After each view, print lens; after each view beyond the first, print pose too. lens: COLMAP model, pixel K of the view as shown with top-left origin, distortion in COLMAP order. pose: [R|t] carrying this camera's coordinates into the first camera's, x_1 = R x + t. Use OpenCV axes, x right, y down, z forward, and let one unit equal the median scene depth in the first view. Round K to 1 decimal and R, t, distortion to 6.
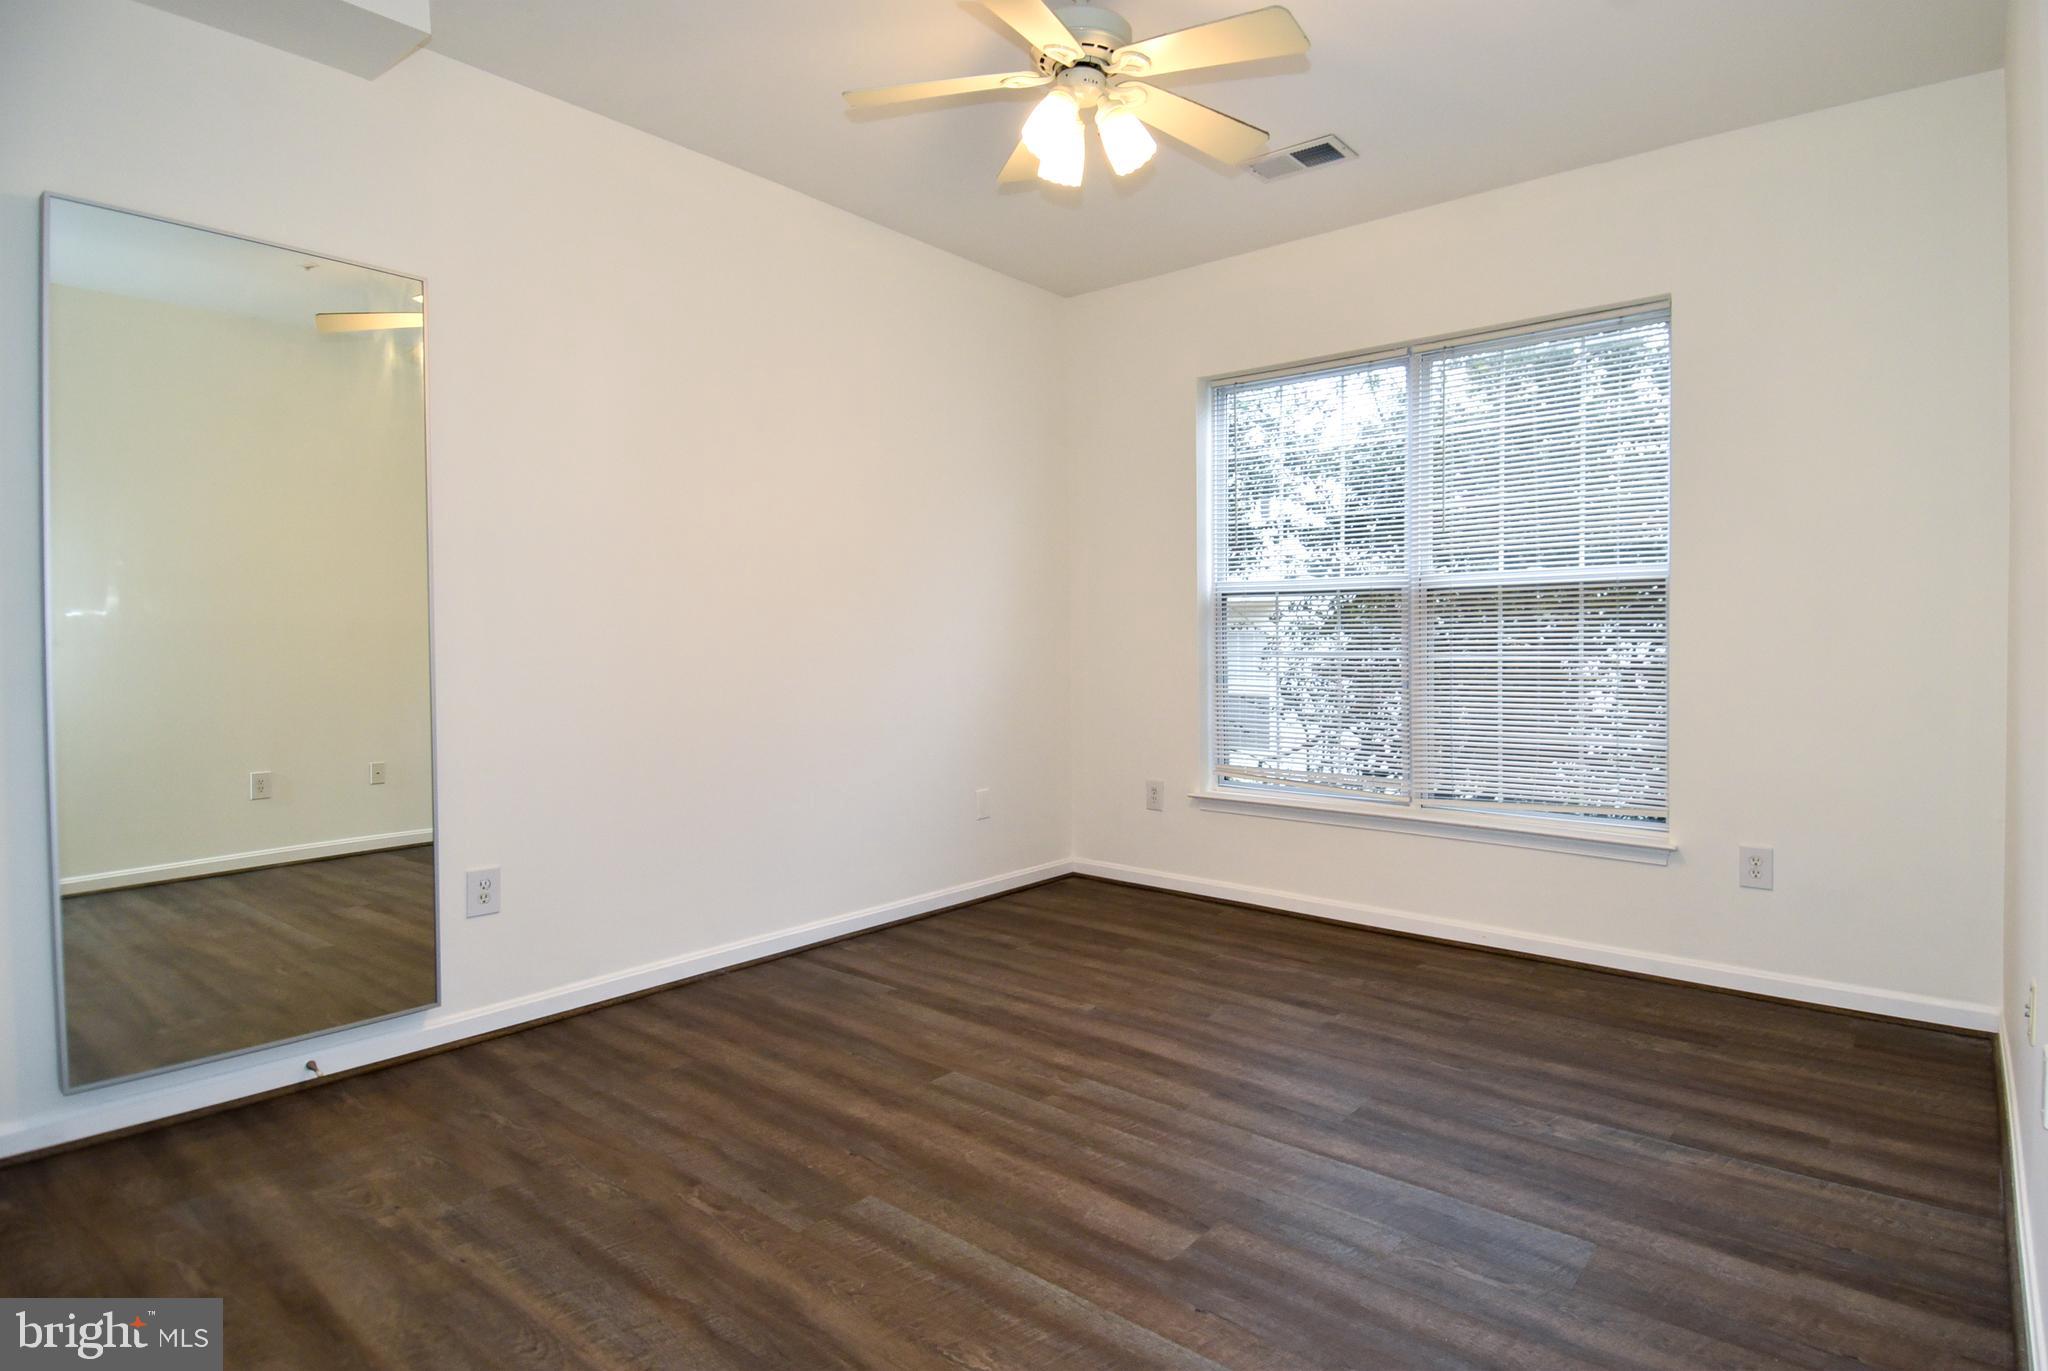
lens RADIAL K [[1086.6, 0, 1030.0], [0, 1086.6, 669.7], [0, 0, 1]] dist [0.021315, -0.021819]
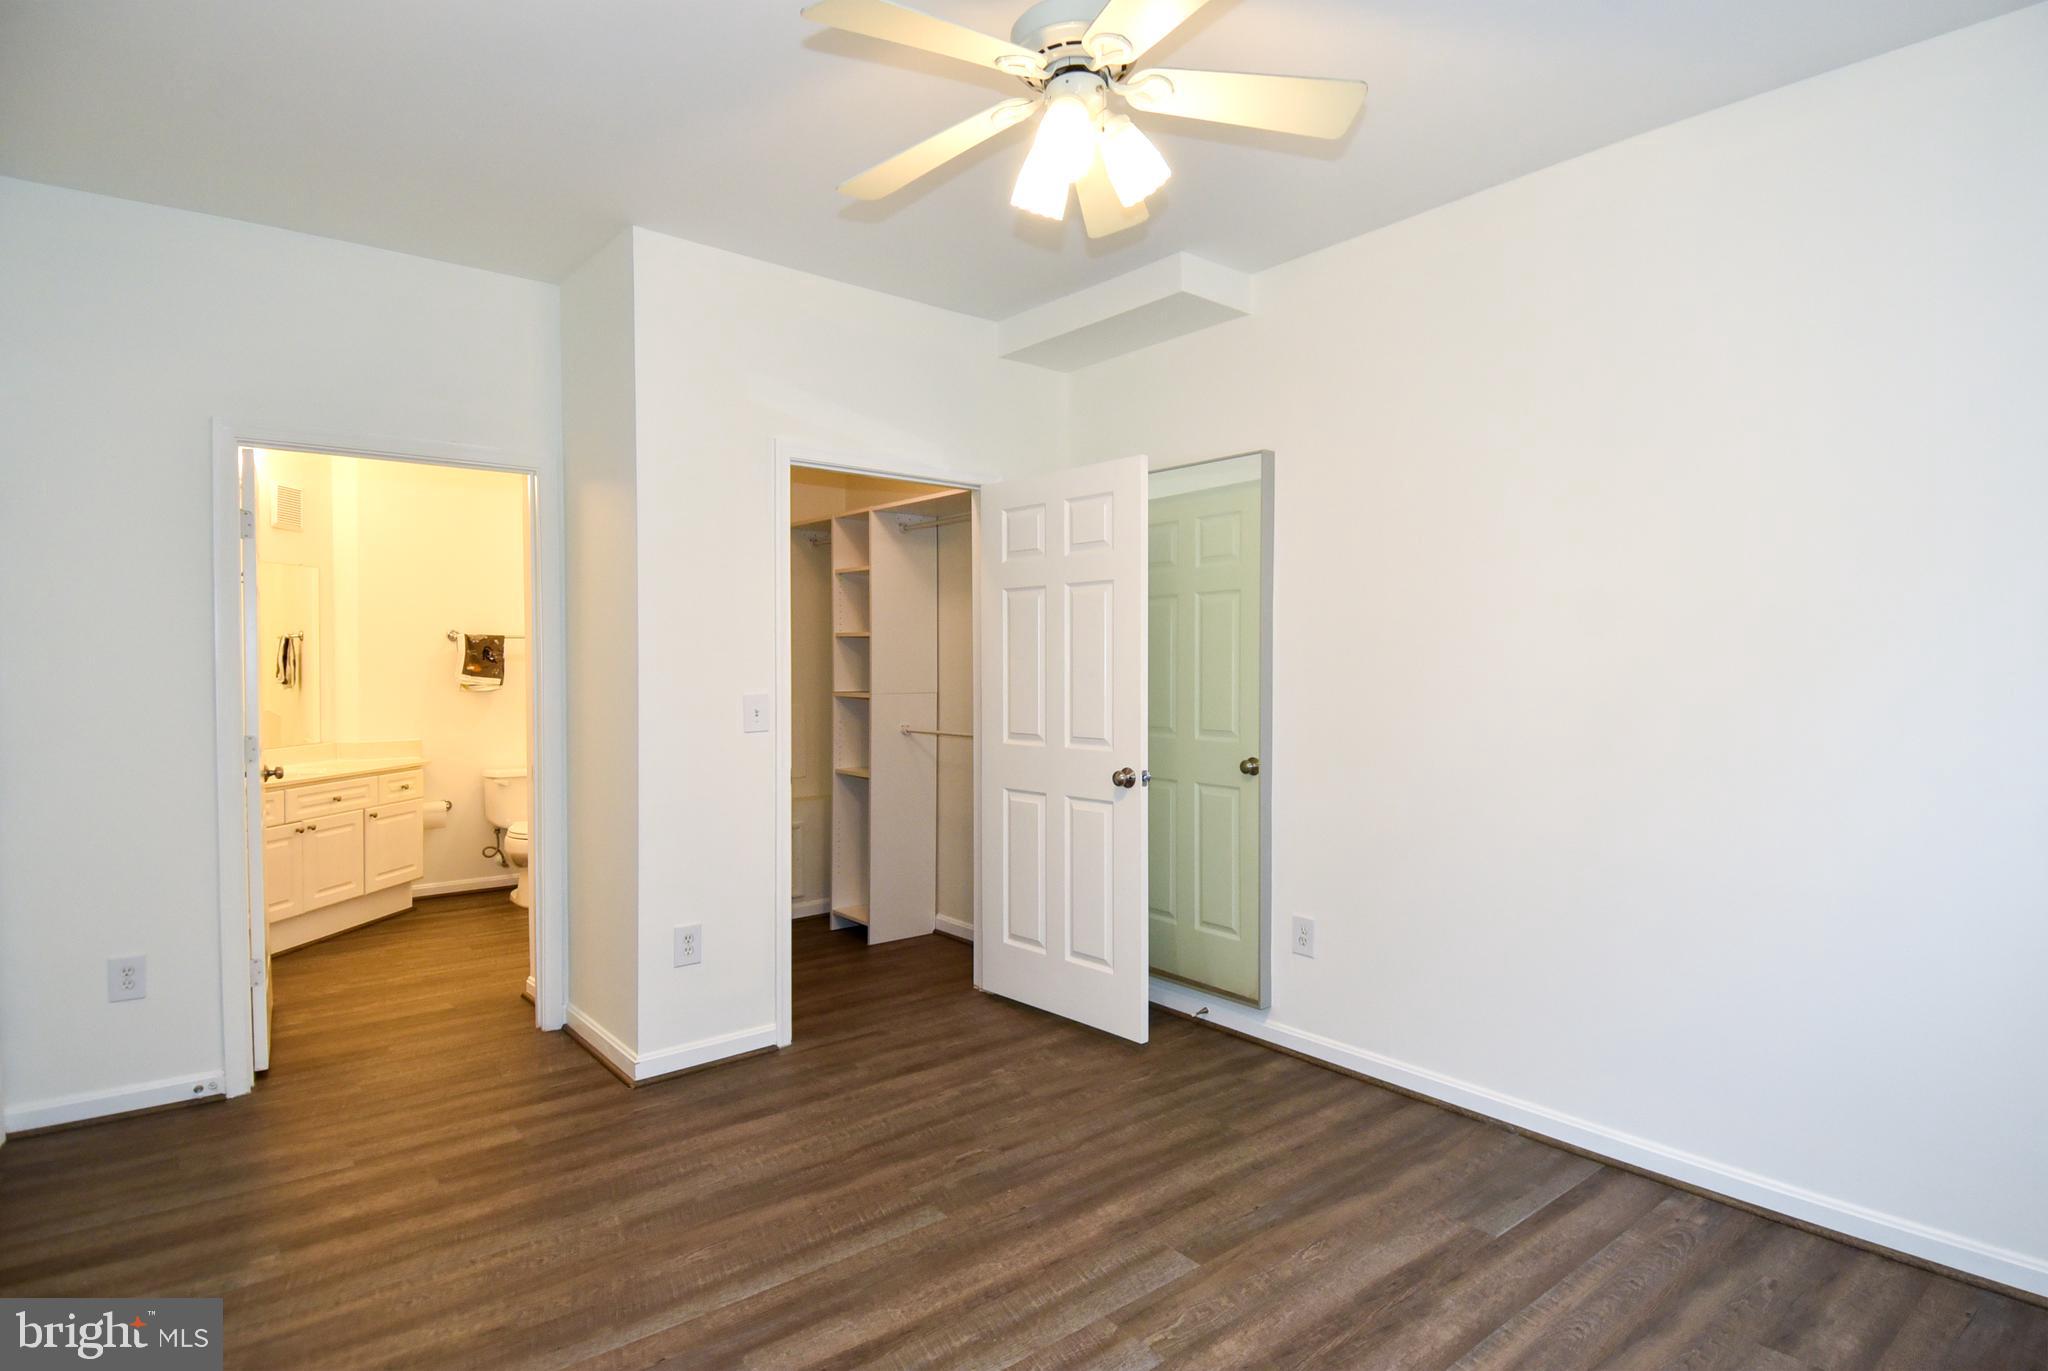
lens RADIAL K [[1086.6, 0, 1029.7], [0, 1086.6, 680.3], [0, 0, 1]] dist [0.021315, -0.021819]
pose [[-0.179802, 0.019488, -0.983510, 0.789225], [-0.026824, 0.999335, 0.024705, -0.095838], [0.983337, 0.030824, -0.179160, 1.045827]]
